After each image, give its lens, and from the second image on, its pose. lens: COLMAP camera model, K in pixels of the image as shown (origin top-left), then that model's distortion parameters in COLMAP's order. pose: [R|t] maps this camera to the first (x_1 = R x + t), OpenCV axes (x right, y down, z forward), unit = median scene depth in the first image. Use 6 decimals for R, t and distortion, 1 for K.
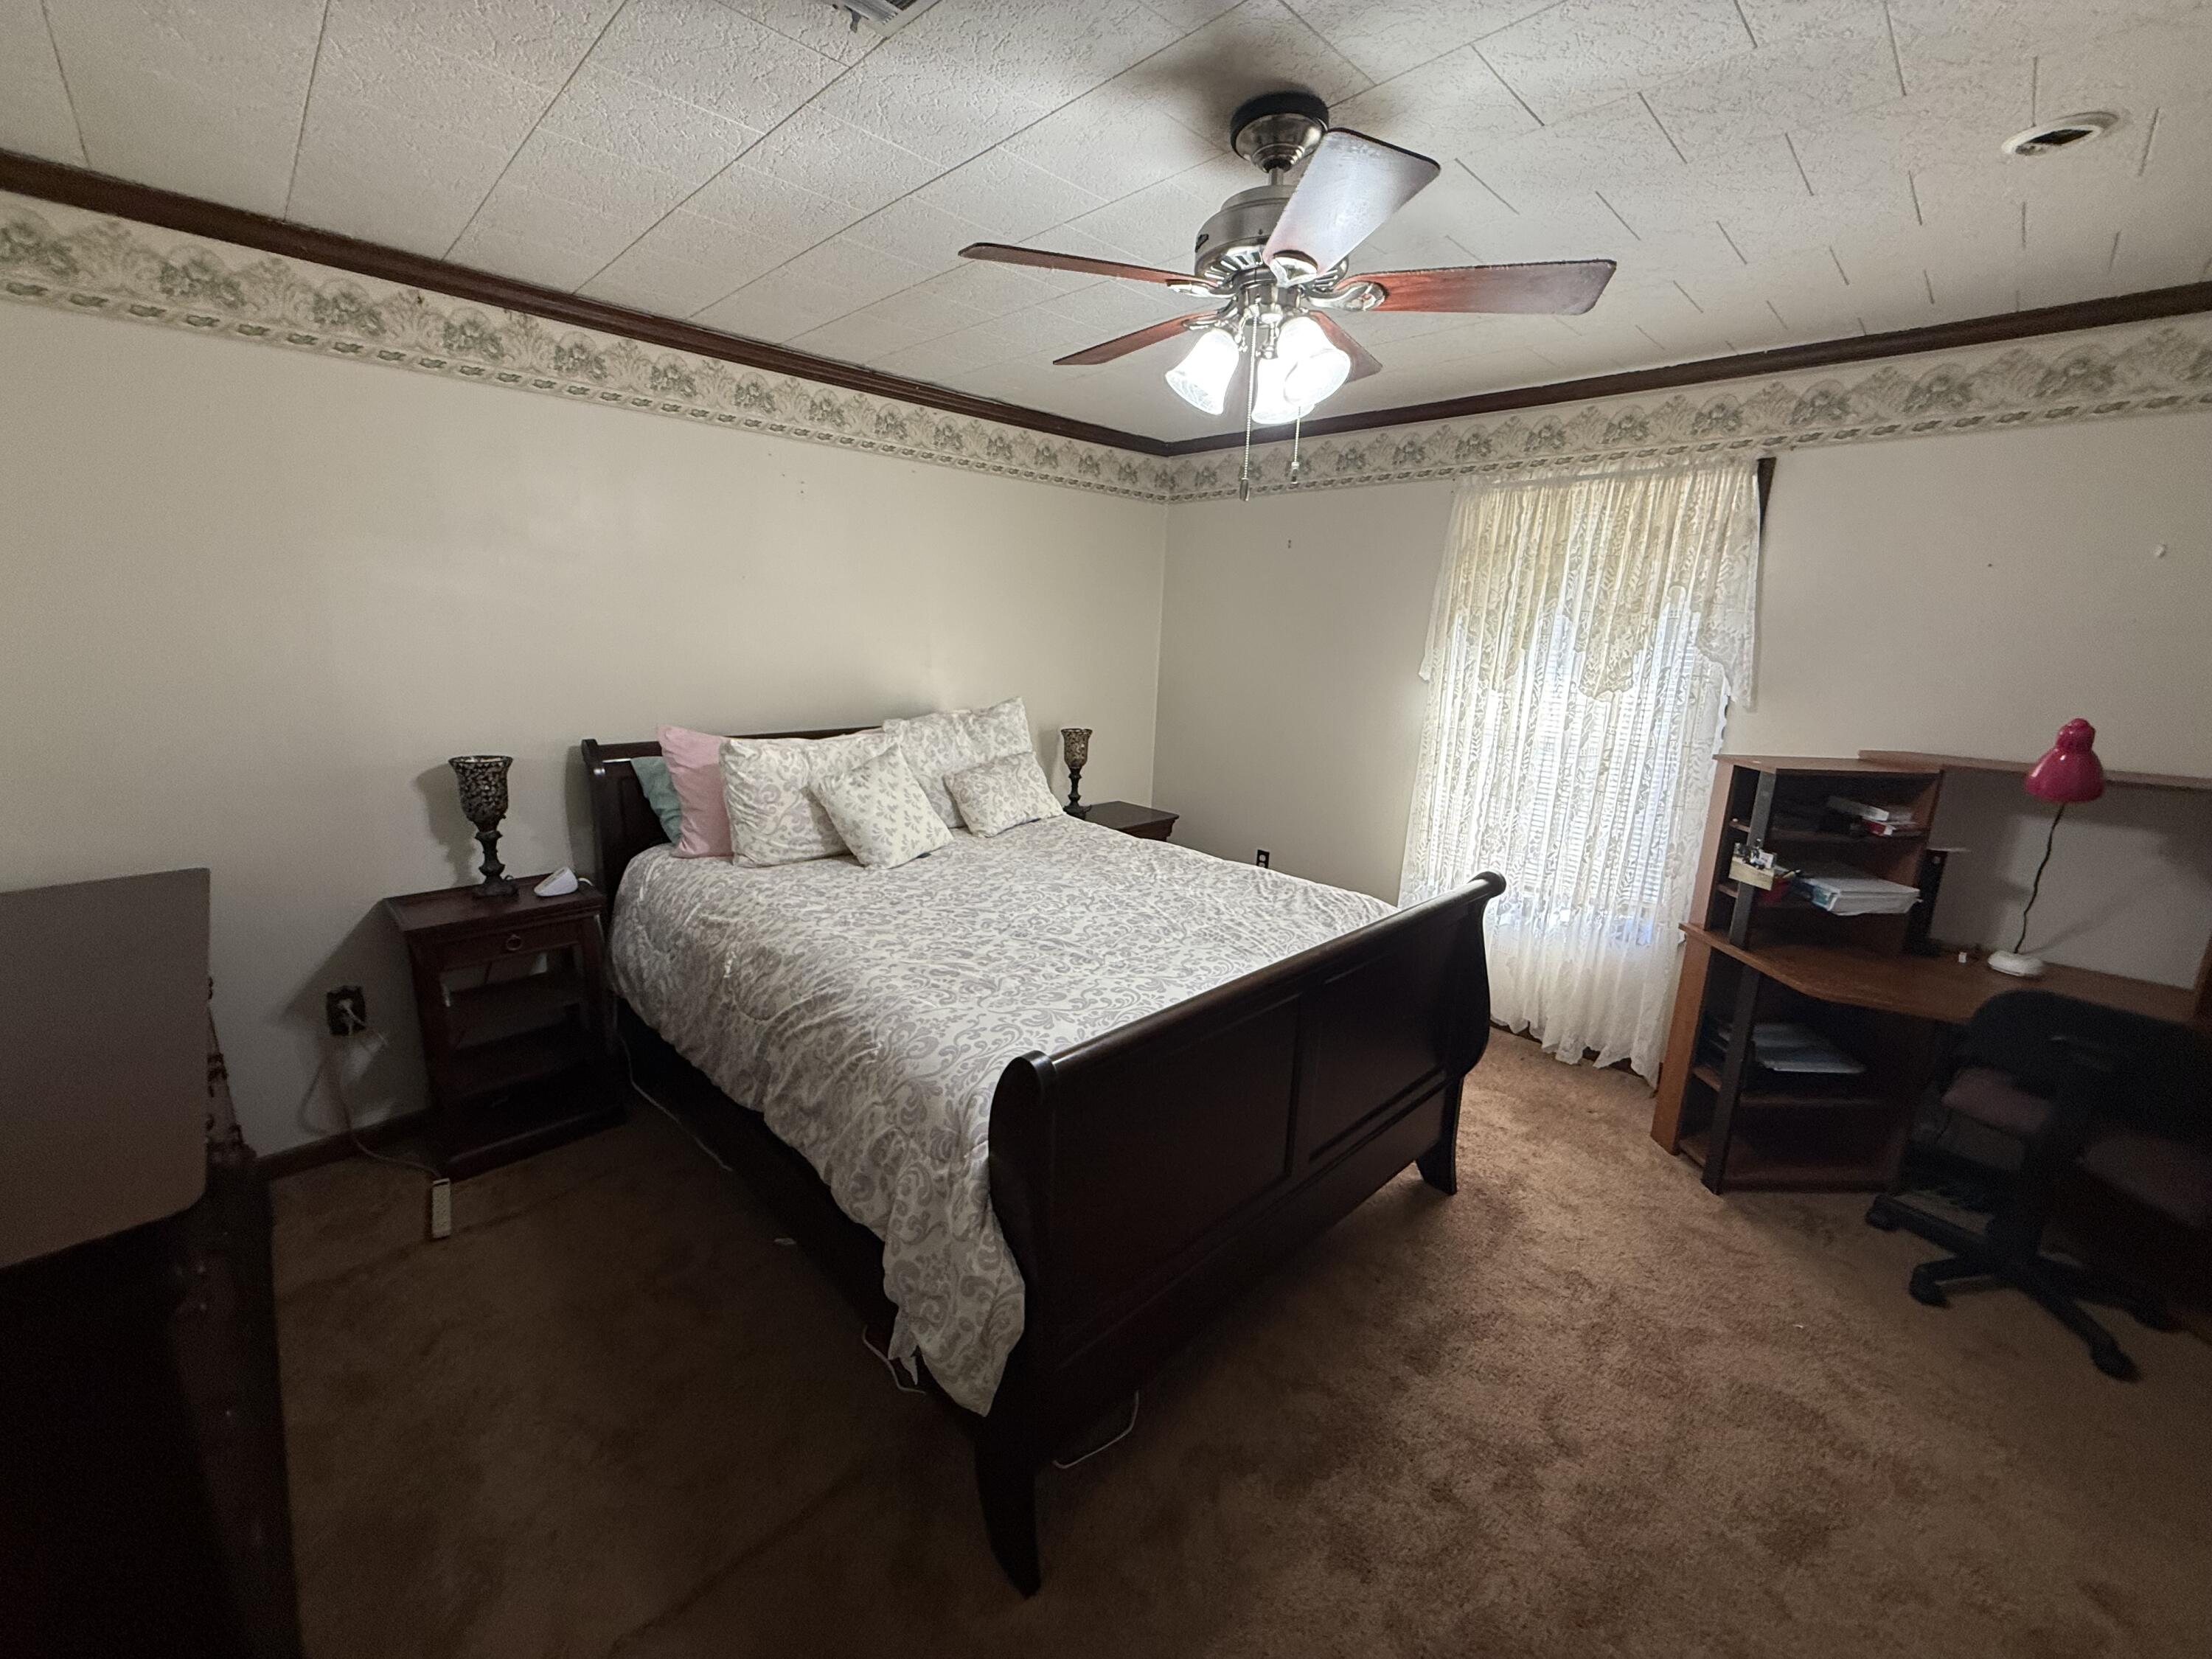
lens RADIAL K [[878.8, 0, 1109.4], [0, 878.8, 827.4], [0, 0, 1]] dist [0.000621, 0.000031]
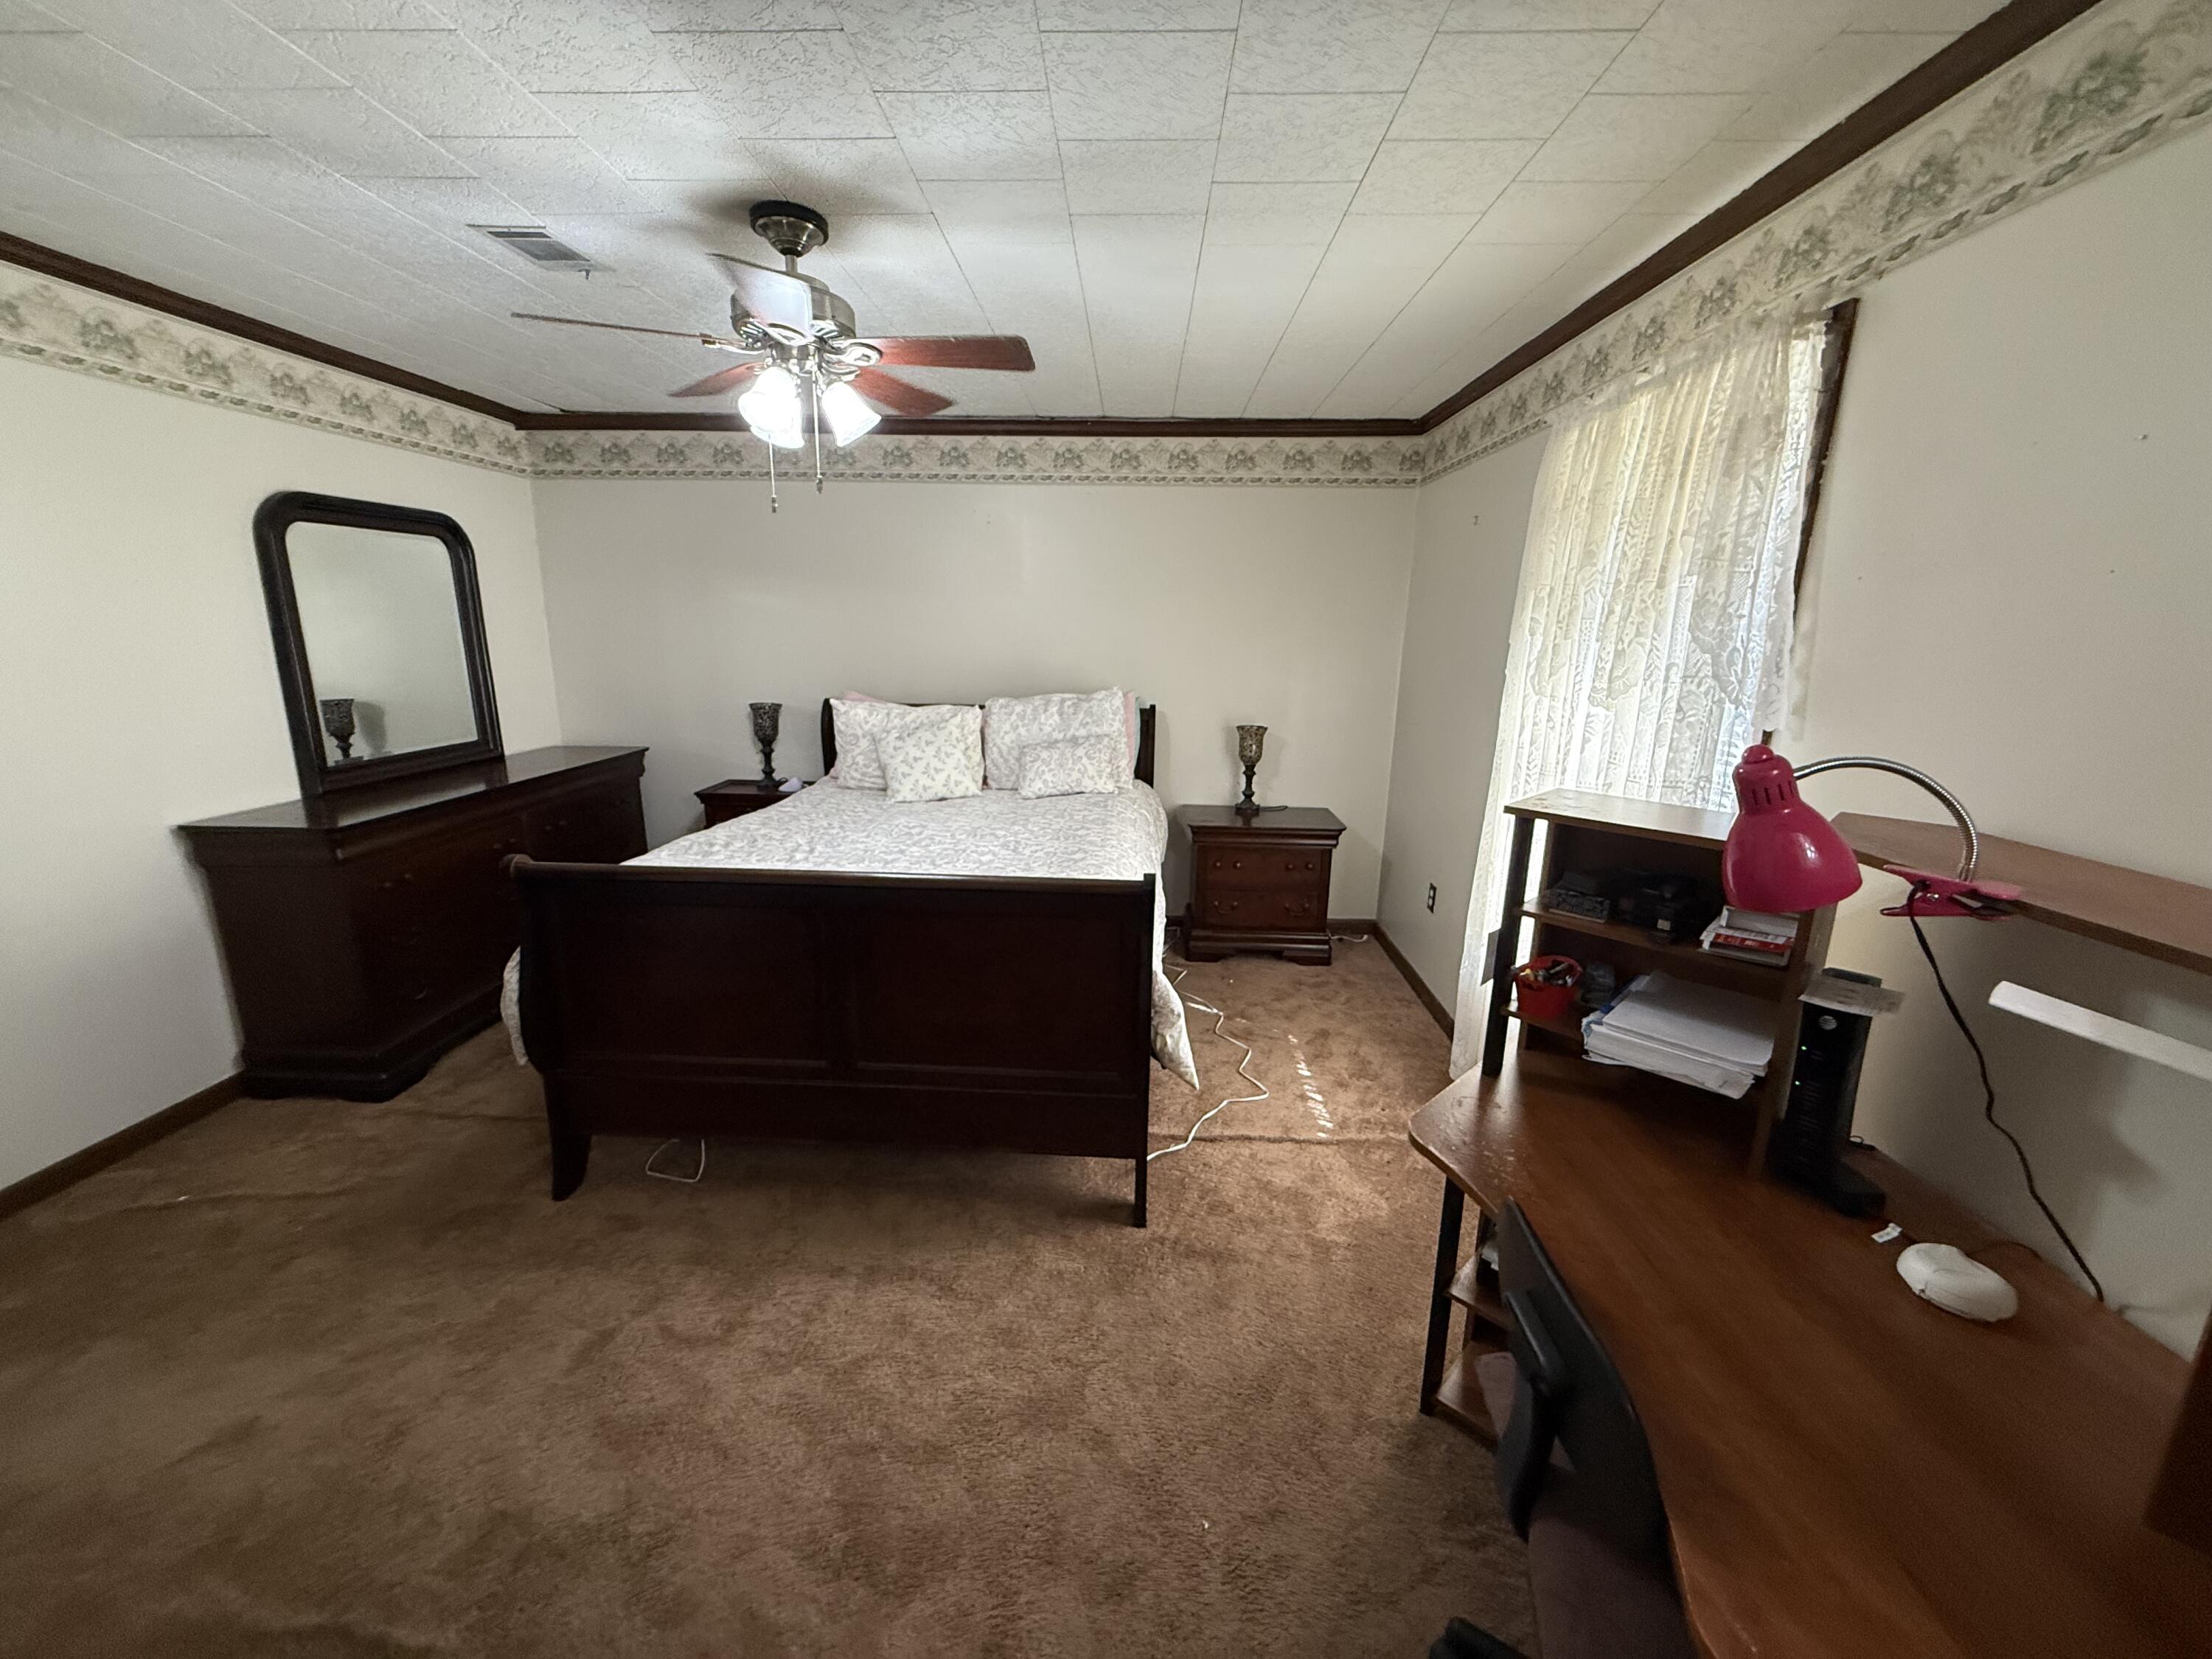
lens RADIAL K [[878.8, 0, 1109.2], [0, 878.8, 830.8], [0, 0, 1]] dist [0.000621, 0.000031]
pose [[0.686774, 0.149806, -0.711266, 0.785234], [-0.159497, 0.985742, 0.053610, -0.027919], [0.709156, 0.076627, 0.700876, 0.248992]]
